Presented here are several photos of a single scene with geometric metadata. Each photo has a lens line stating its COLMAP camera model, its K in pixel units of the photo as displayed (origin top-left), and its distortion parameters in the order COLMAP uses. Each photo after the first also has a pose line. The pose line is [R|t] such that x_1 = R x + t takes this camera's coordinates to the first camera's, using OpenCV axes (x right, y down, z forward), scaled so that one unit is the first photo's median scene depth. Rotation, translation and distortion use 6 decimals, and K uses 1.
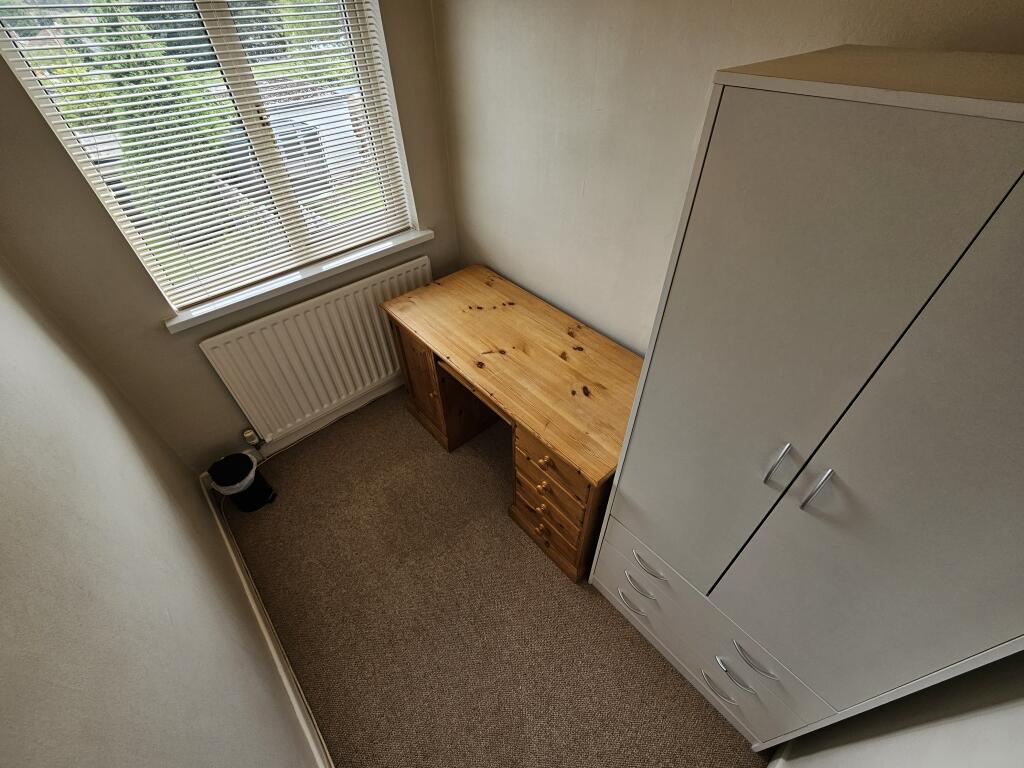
lens RADIAL K [[422.0, 0, 514.7], [0, 422.0, 376.6], [0, 0, 1]] dist [0.001404, -0.000872]
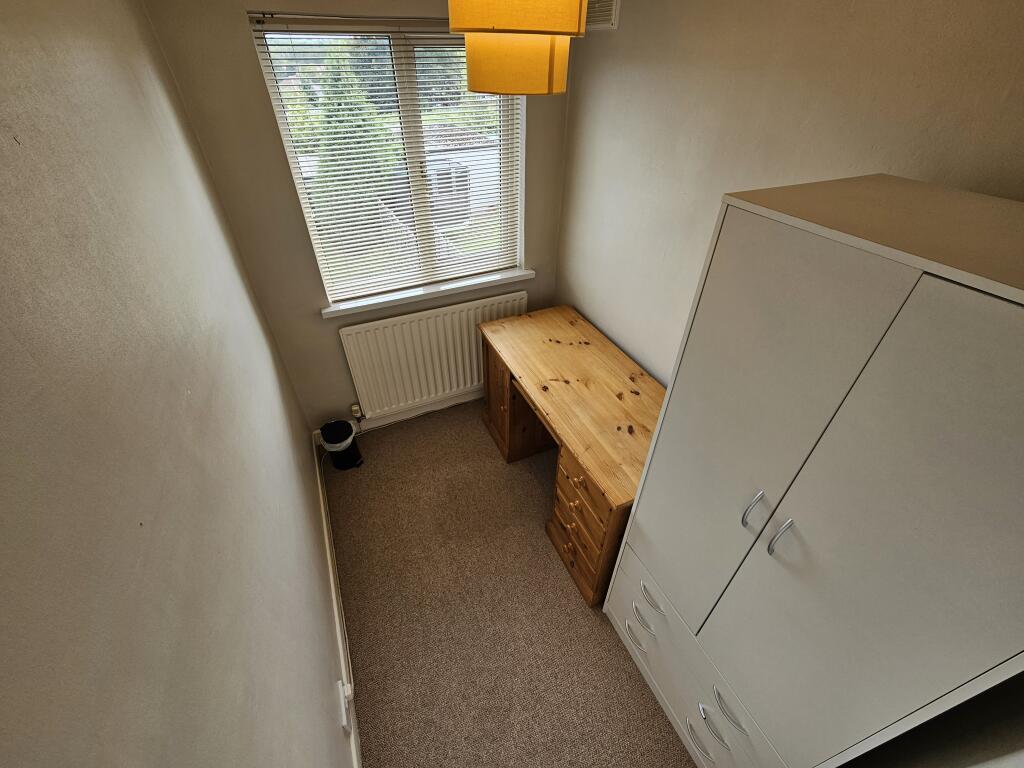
lens RADIAL K [[422.0, 0, 514.7], [0, 422.0, 376.6], [0, 0, 1]] dist [0.001404, -0.000872]
pose [[0.955553, 0.195915, -0.220310, 0.076805], [-0.214883, 0.974443, -0.065467, 0.029813], [0.201853, 0.109898, 0.973231, -0.129883]]
